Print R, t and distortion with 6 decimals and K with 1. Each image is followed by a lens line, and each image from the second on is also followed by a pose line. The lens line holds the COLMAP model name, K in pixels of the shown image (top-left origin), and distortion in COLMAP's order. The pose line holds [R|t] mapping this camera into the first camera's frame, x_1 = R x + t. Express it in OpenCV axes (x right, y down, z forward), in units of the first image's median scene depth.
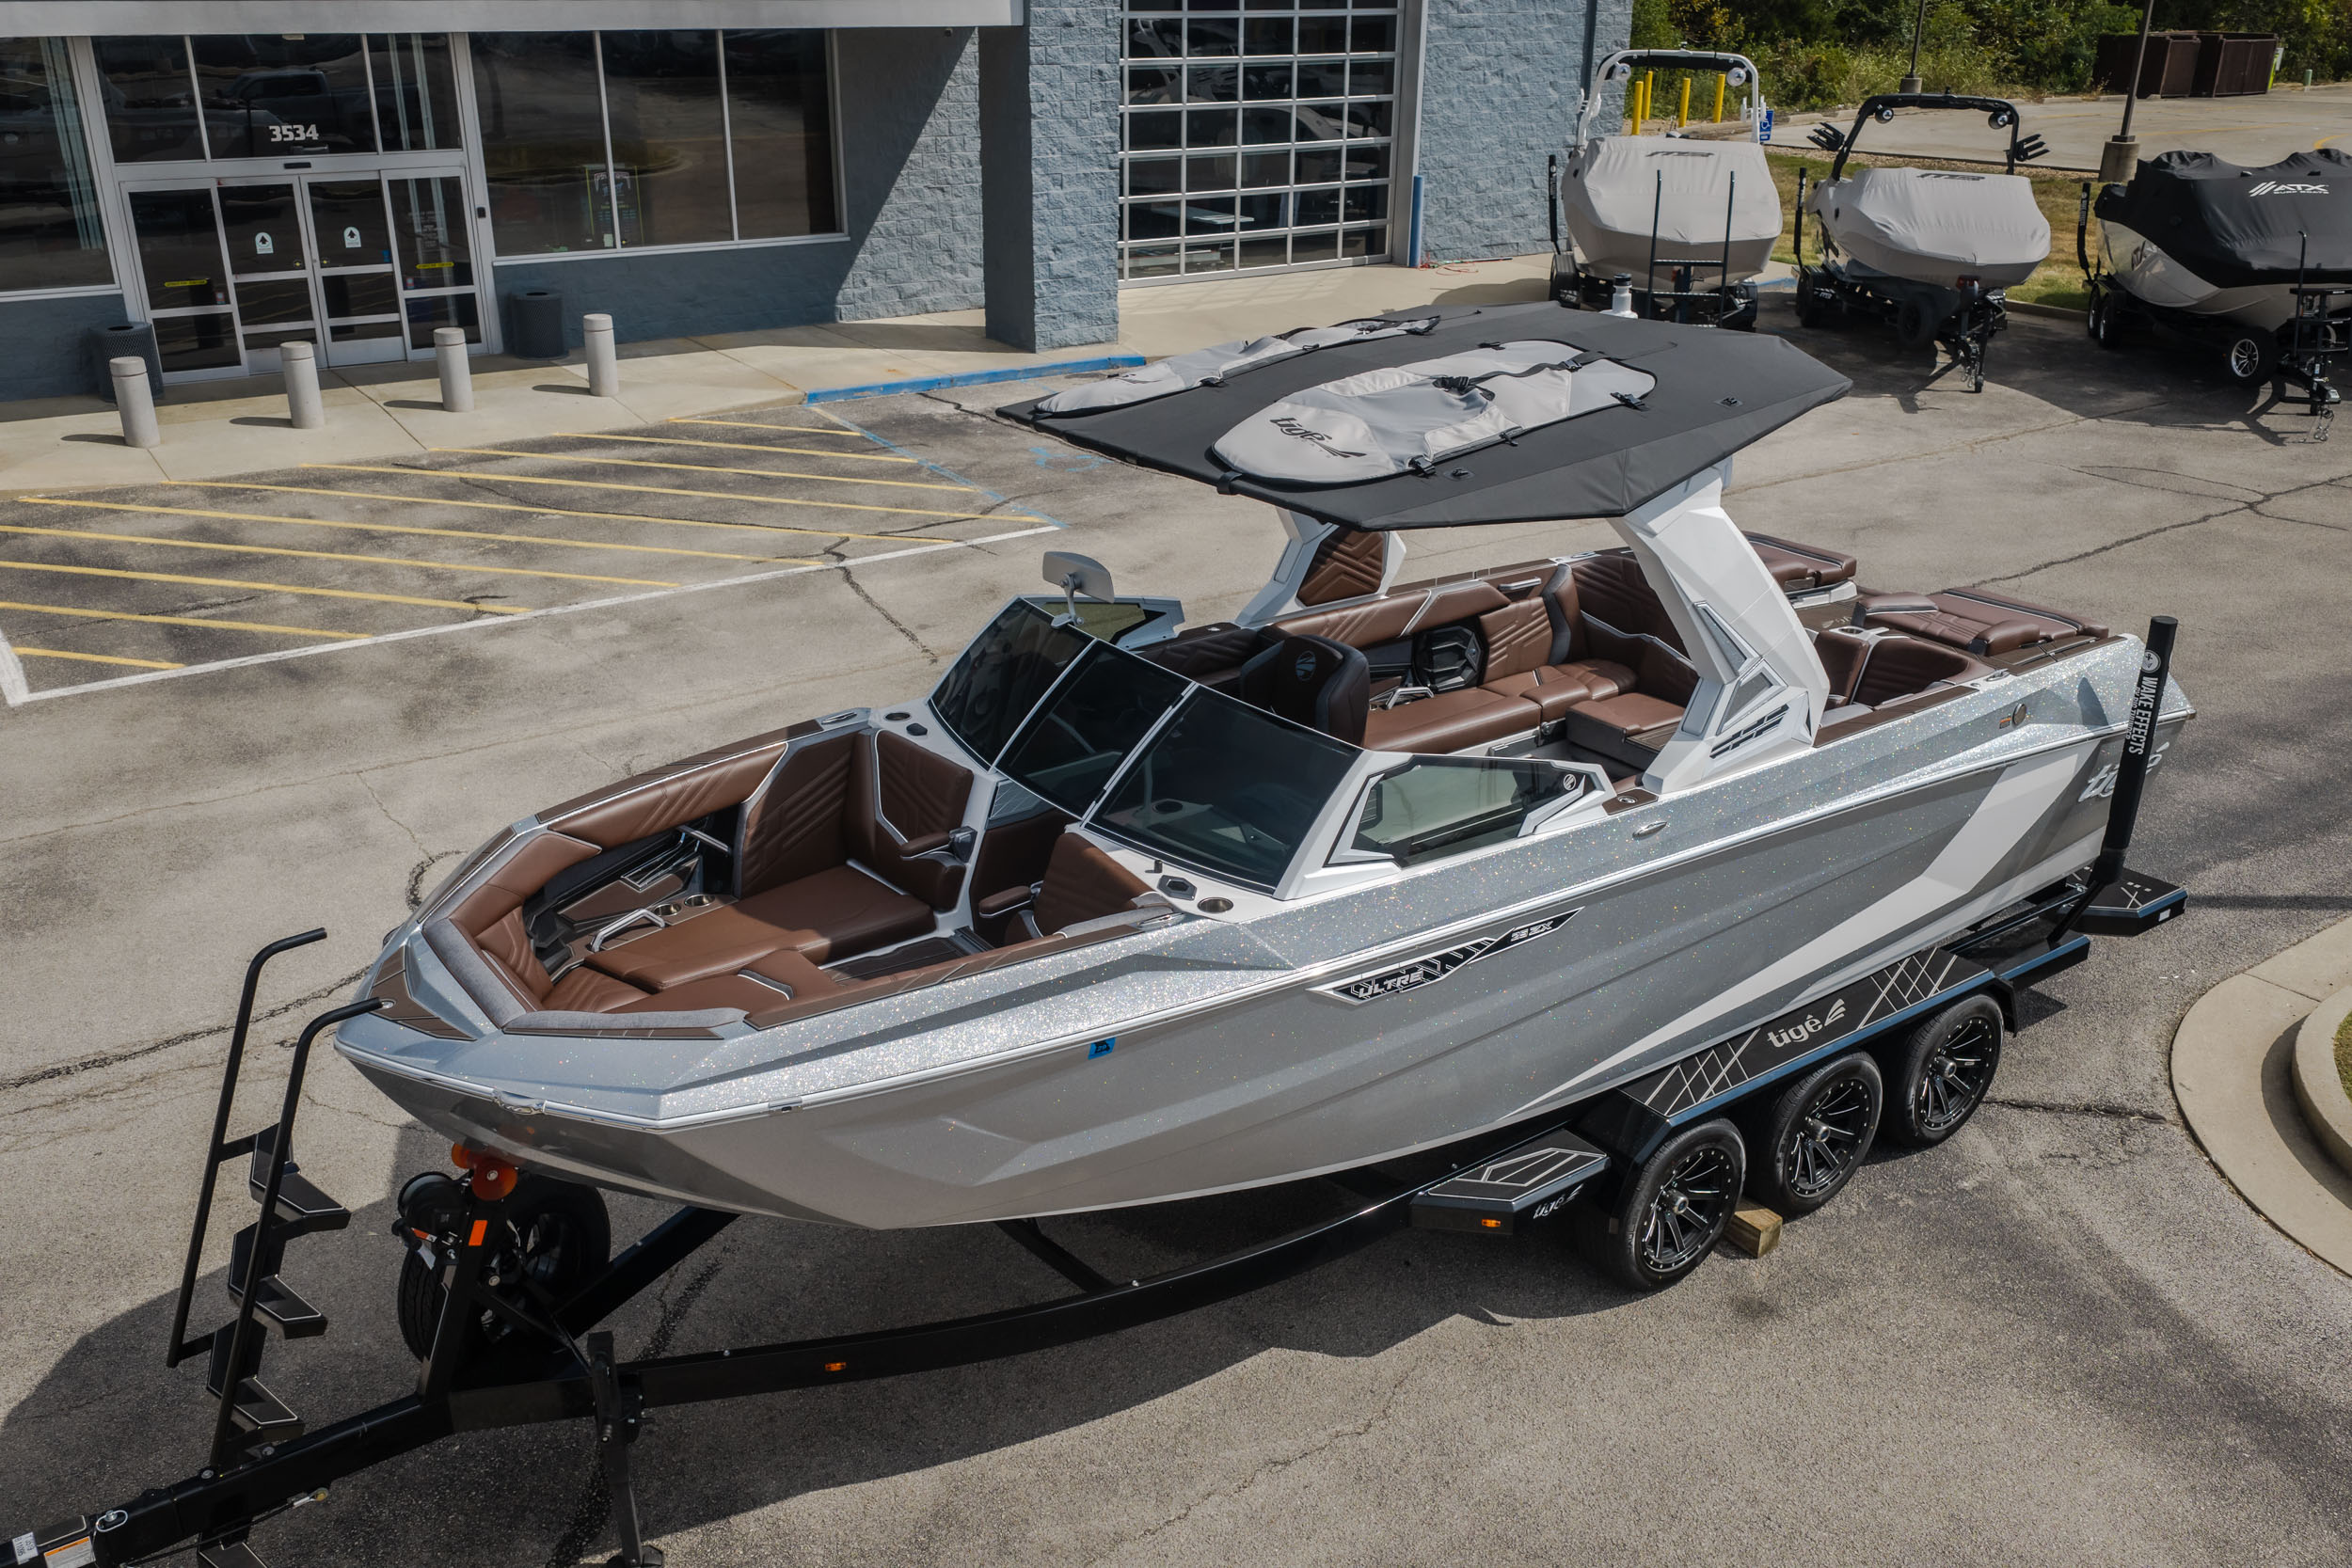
lens RADIAL K [[1901.4, 0, 1133.4], [0, 1901.4, 785.2], [0, 0, 1]] dist [0.014505, -0.013222]
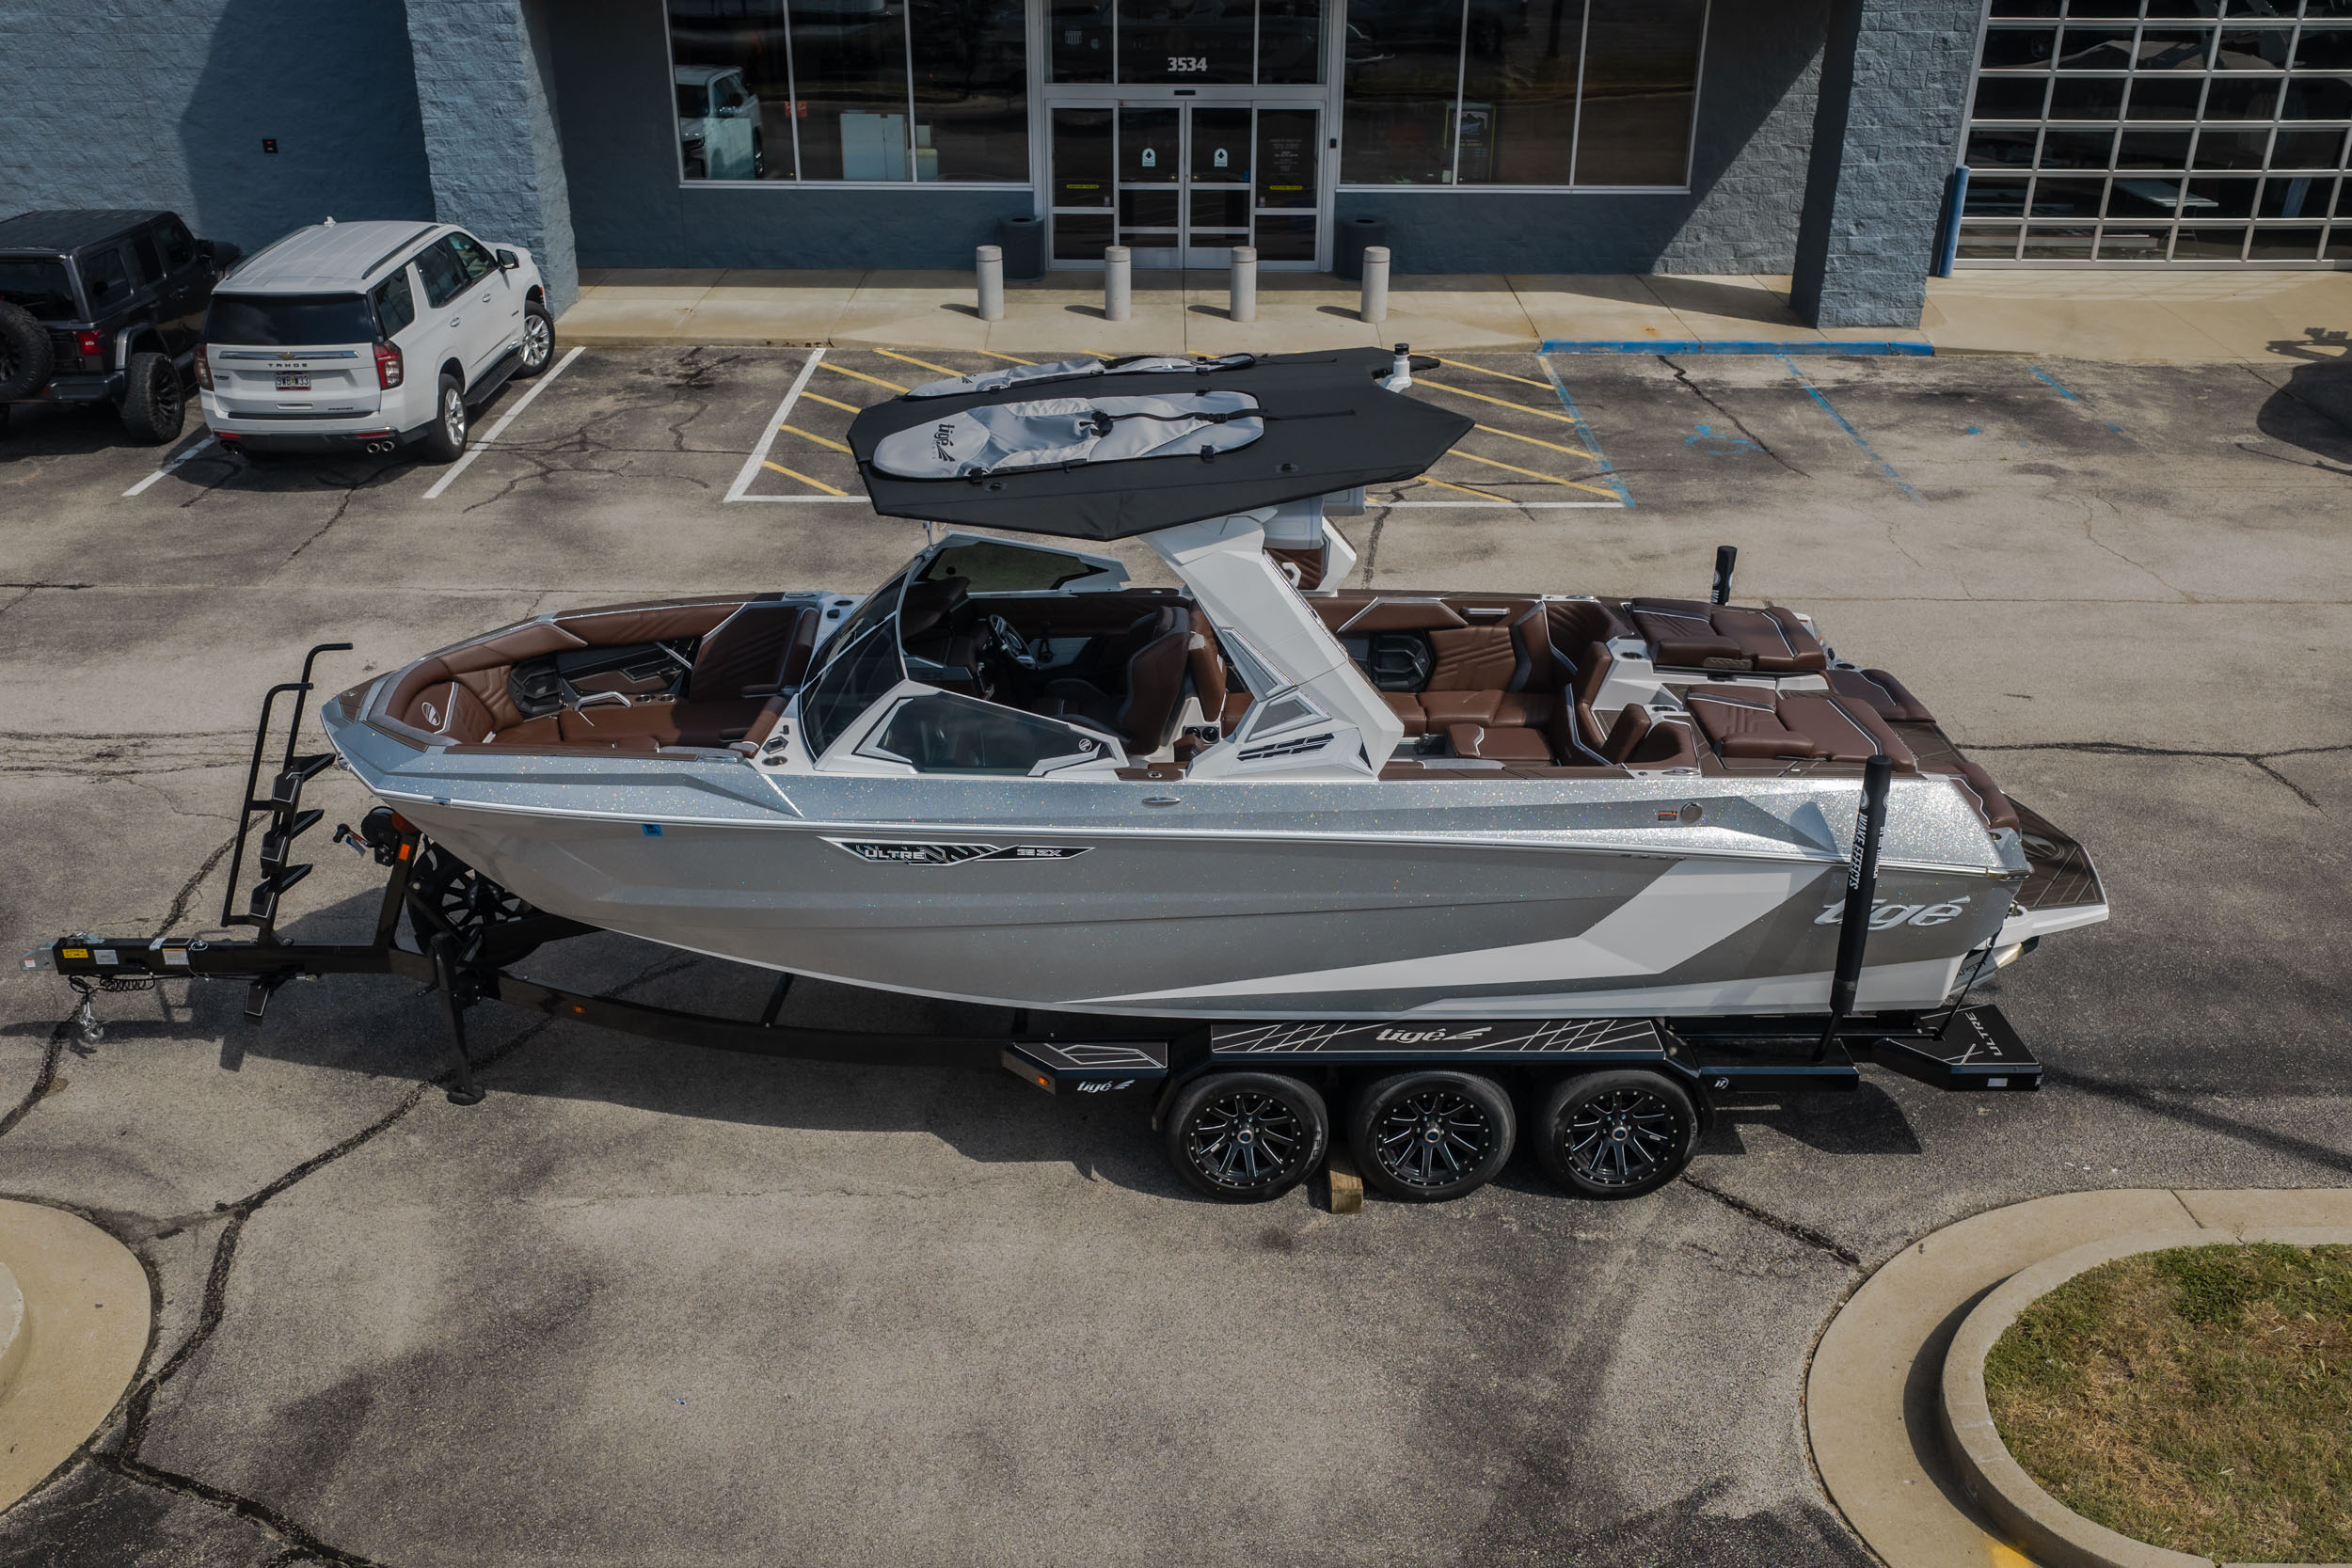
lens RADIAL K [[1972.6, 0, 1177.0], [0, 1972.6, 798.1], [0, 0, 1]] dist [0.019727, -0.017184]
pose [[0.827794, 0.243075, -0.505640, 0.275794], [-0.220297, 0.969709, 0.105513, -0.034516], [0.515971, 0.024048, 0.856268, -0.024593]]
